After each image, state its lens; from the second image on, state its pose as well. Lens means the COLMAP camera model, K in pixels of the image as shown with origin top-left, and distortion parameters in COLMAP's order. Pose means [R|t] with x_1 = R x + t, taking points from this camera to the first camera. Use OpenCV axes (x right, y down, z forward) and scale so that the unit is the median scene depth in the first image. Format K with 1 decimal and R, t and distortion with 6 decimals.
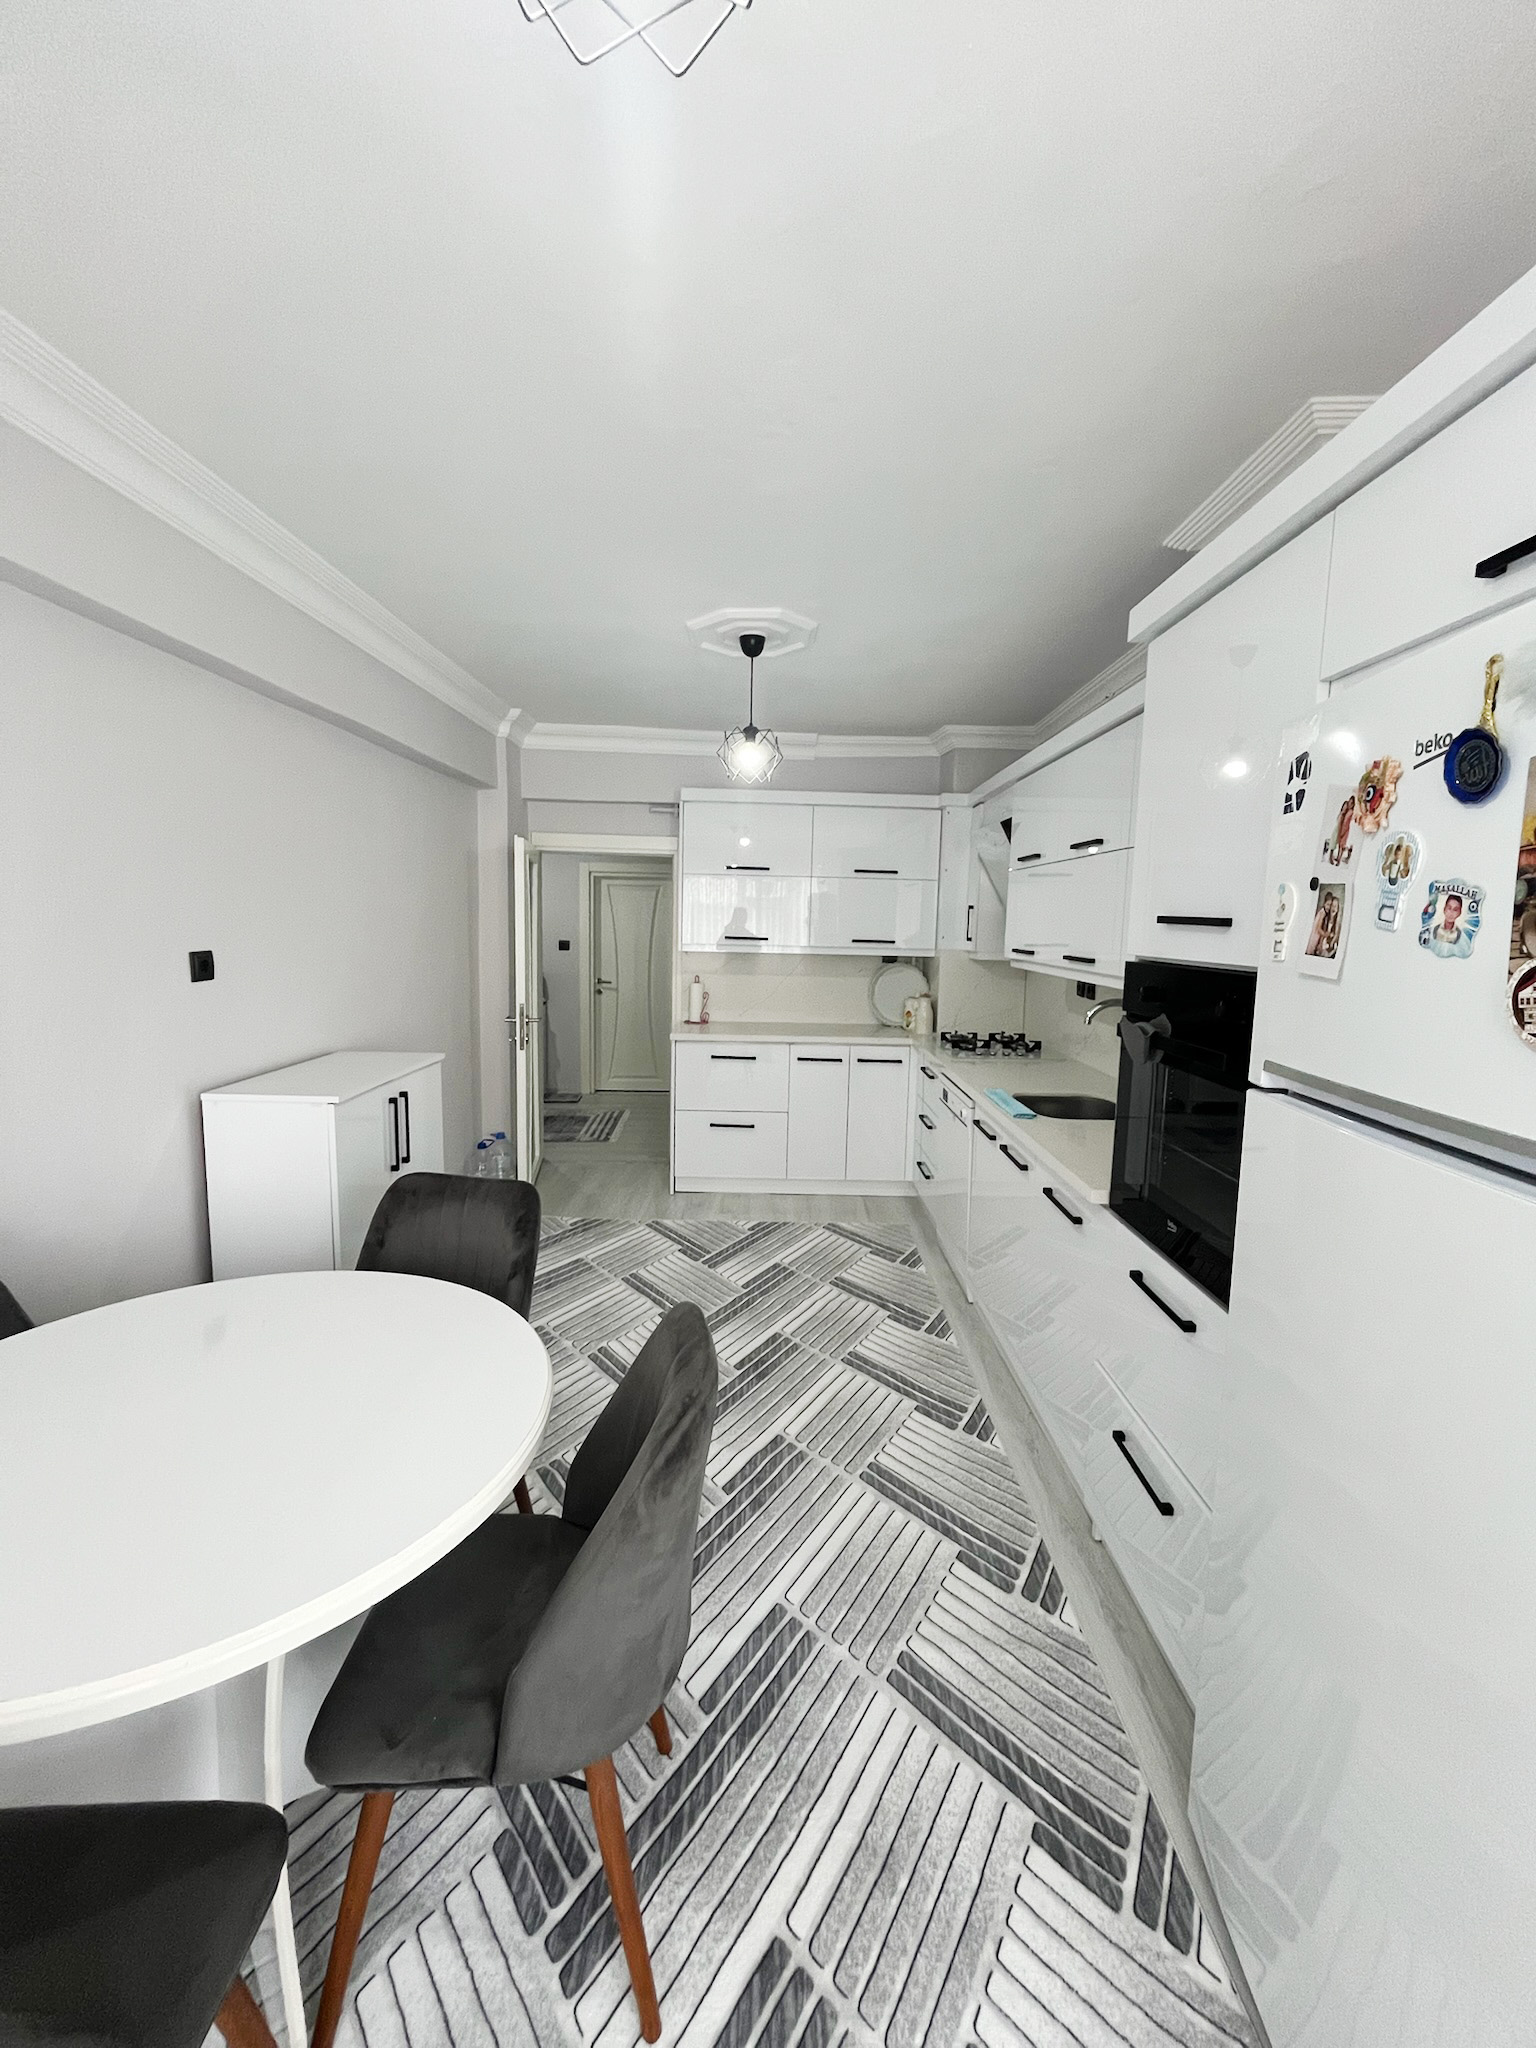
lens RADIAL K [[826.2, 0, 777.0], [0, 826.2, 1020.4], [0, 0, 1]] dist [-0.002212, 0.000241]
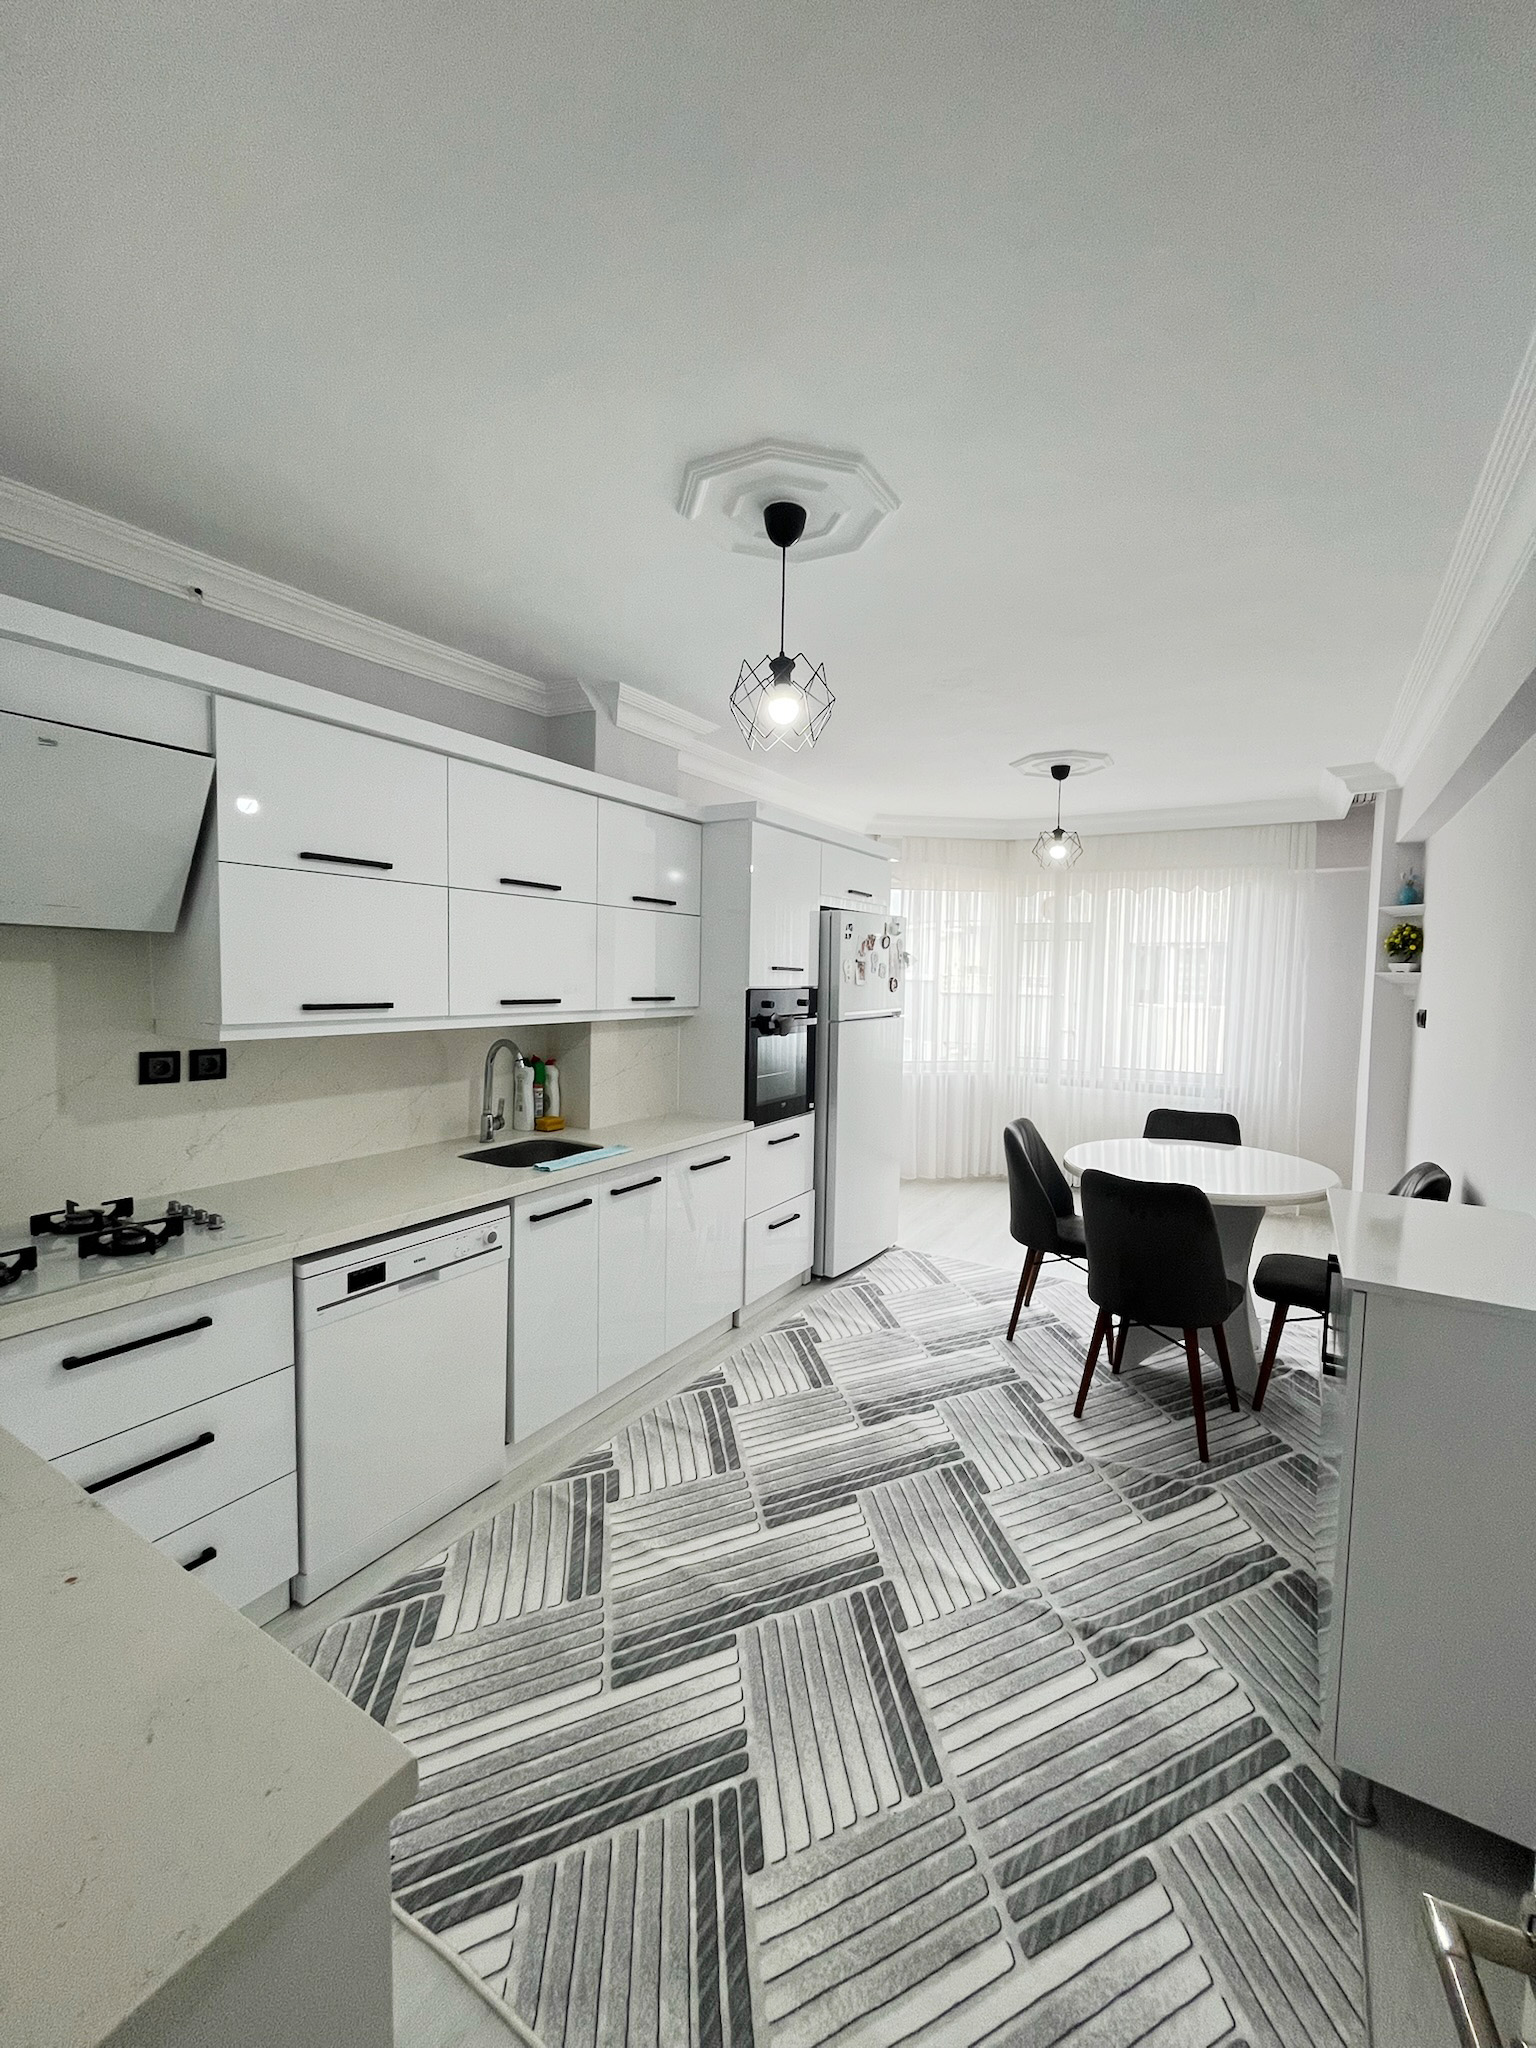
lens RADIAL K [[826.2, 0, 777.0], [0, 826.2, 1020.4], [0, 0, 1]] dist [-0.002212, 0.000241]
pose [[-0.848463, -0.068417, 0.524814, -0.387201], [0.023457, 0.985774, 0.166432, -0.202353], [-0.528735, 0.153522, -0.834788, 1.658993]]
